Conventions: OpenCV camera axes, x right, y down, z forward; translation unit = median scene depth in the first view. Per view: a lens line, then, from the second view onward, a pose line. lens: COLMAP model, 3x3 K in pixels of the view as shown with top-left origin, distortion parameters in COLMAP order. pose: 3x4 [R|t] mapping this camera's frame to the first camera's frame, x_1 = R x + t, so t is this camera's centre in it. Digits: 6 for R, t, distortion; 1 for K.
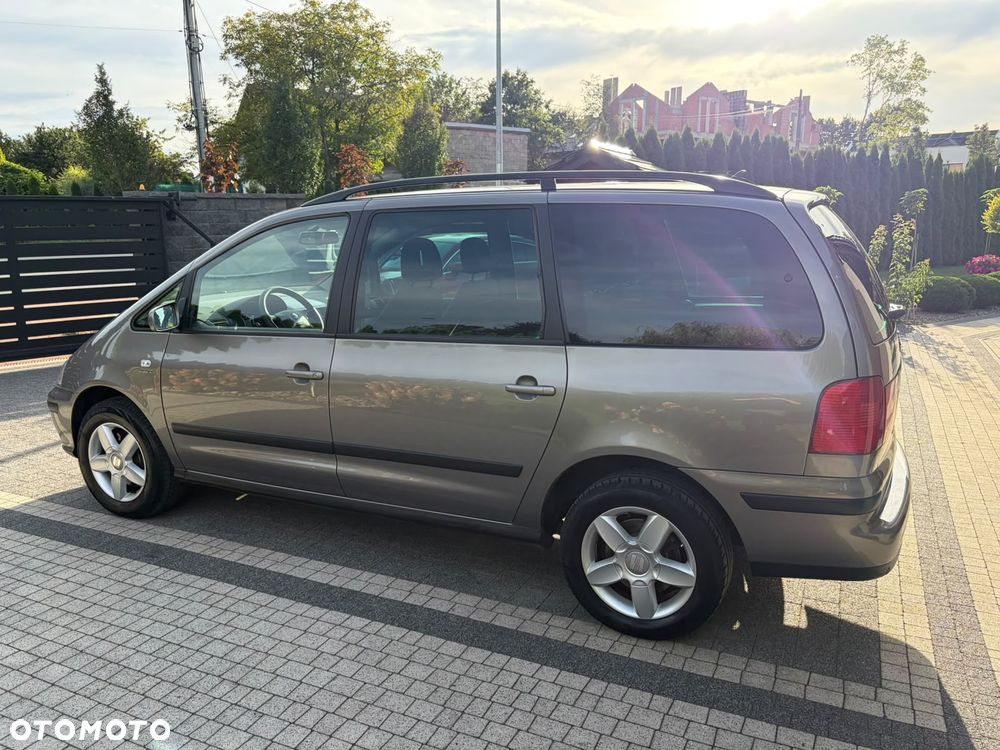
lens RADIAL K [[758.8, 0, 492.4], [0, 758.8, 374.4], [0, 0, 1]] dist [0.047697, -0.051589]
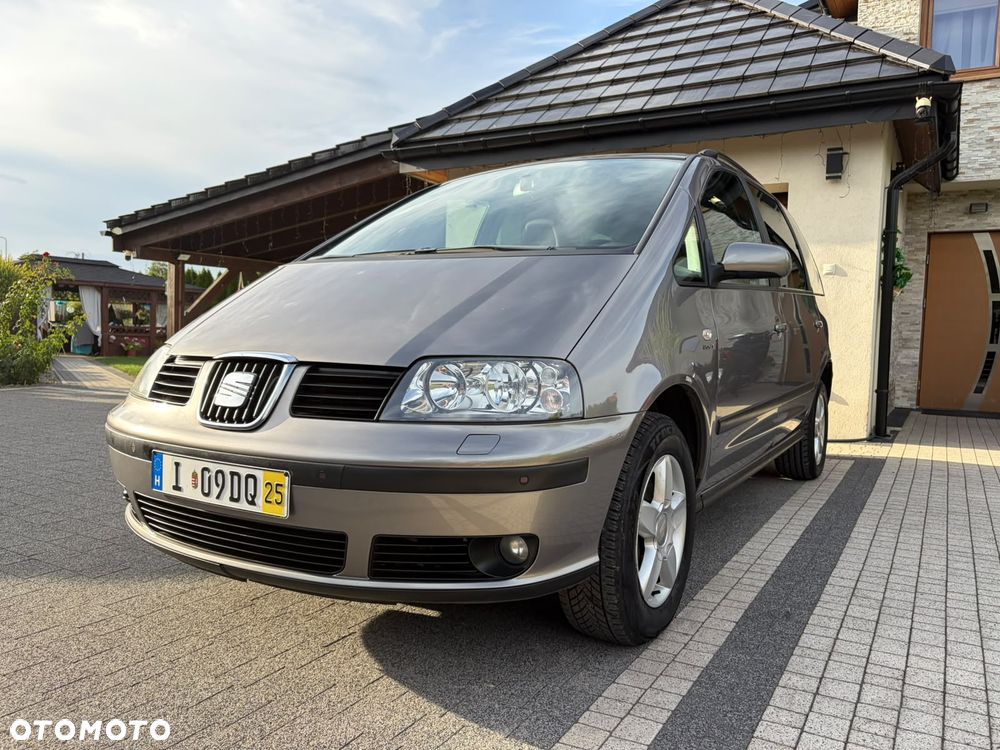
lens RADIAL K [[758.8, 0, 497.3], [0, 758.8, 380.2], [0, 0, 1]] dist [0.047697, -0.051589]
pose [[0.081715, -0.058710, 0.994925, -1.091926], [0.179875, 0.982740, 0.043218, -0.033414], [-0.980290, 0.175430, 0.090865, 1.133104]]
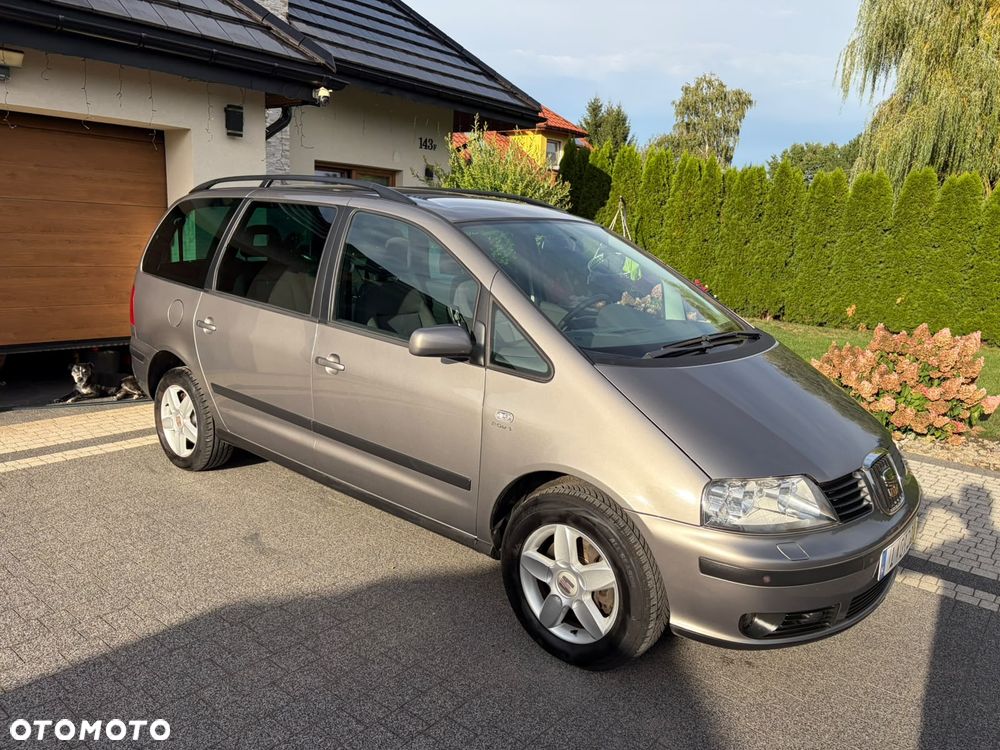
lens RADIAL K [[758.8, 0, 495.2], [0, 758.8, 377.7], [0, 0, 1]] dist [0.047697, -0.051589]
pose [[-0.970550, -0.092848, 0.222290, -0.360563], [0.002058, 0.919512, 0.393057, -0.434521], [-0.240893, 0.381939, -0.892241, 2.096942]]
